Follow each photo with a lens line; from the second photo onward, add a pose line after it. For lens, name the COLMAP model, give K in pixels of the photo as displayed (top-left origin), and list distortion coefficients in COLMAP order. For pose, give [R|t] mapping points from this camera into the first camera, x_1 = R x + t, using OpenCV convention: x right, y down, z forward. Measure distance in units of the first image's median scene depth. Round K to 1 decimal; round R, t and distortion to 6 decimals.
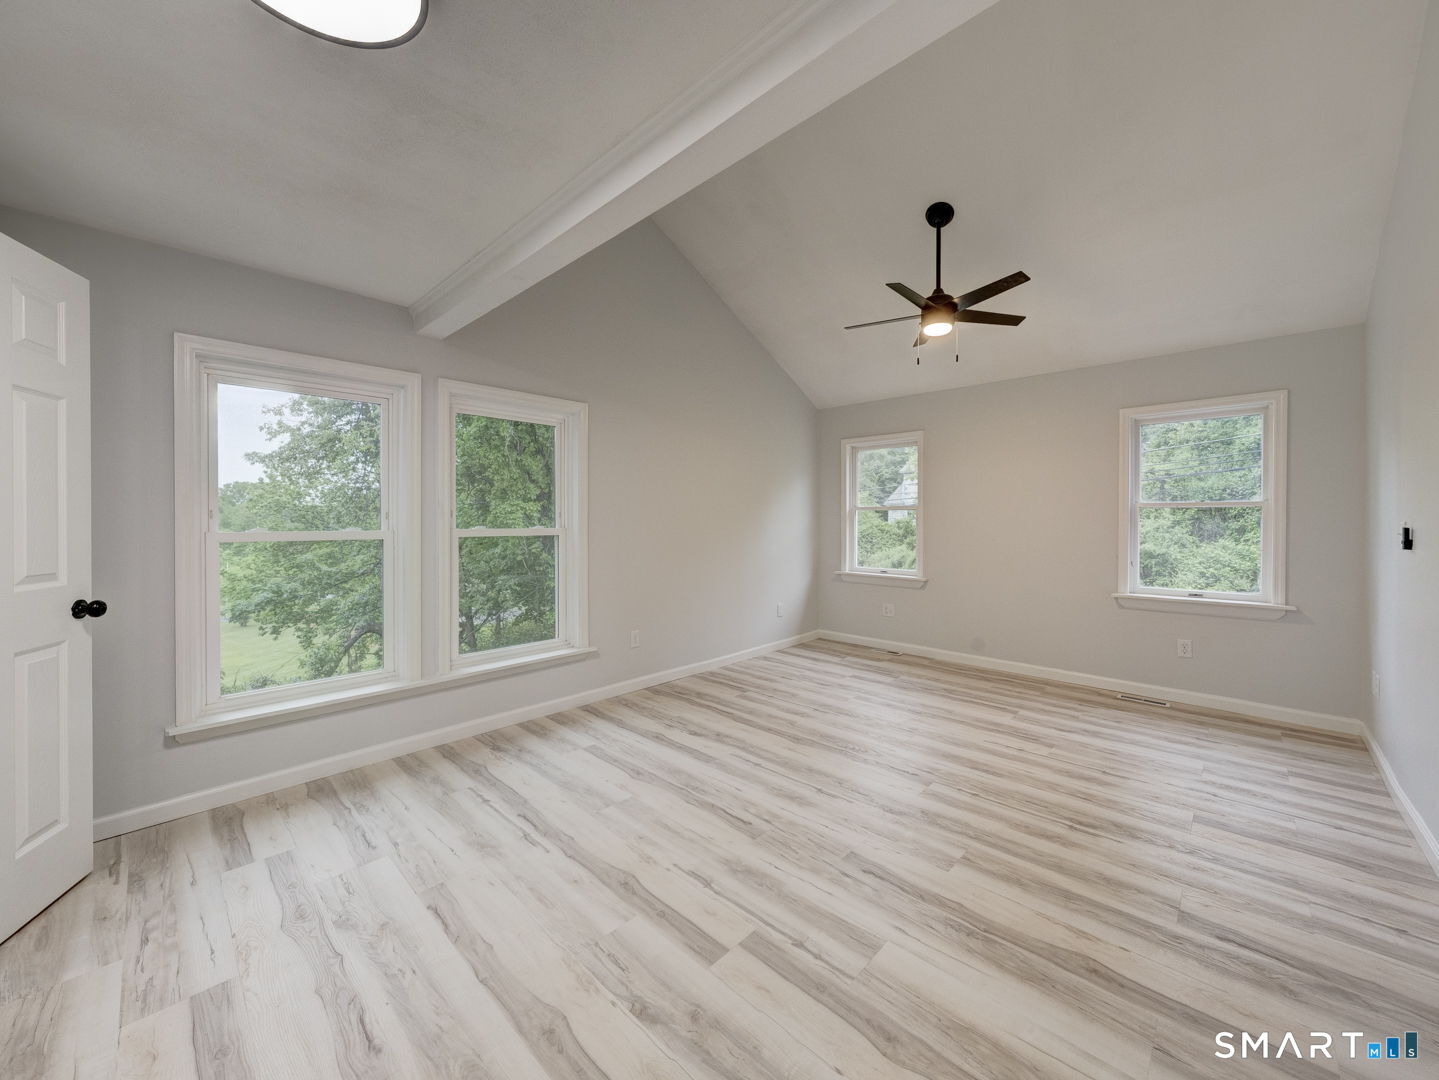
lens RADIAL K [[581.3, 0, 751.7], [0, 581.3, 525.2], [0, 0, 1]] dist [-0.003801, -0.001115]
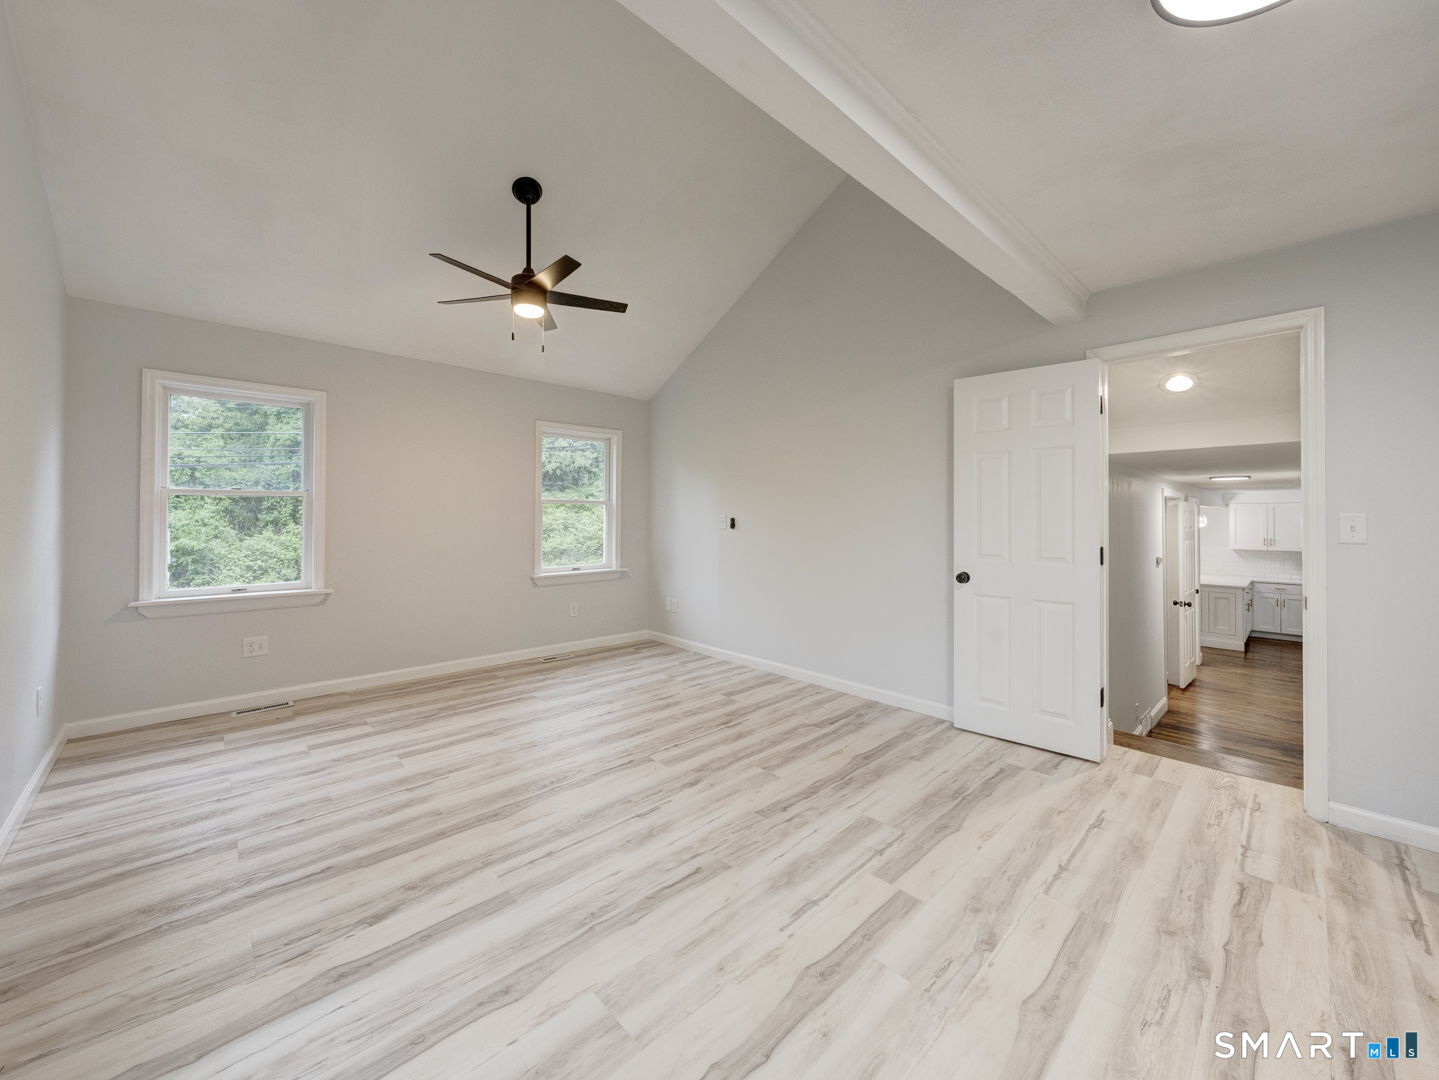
lens RADIAL K [[551.8, 0, 748.1], [0, 551.8, 508.4], [0, 0, 1]] dist [-0.005568, 0.000523]
pose [[0.034814, 0.011205, 0.999331, -0.594804], [0.004350, 0.999926, -0.011363, -0.004005], [-0.999384, 0.004743, 0.034763, 0.655348]]
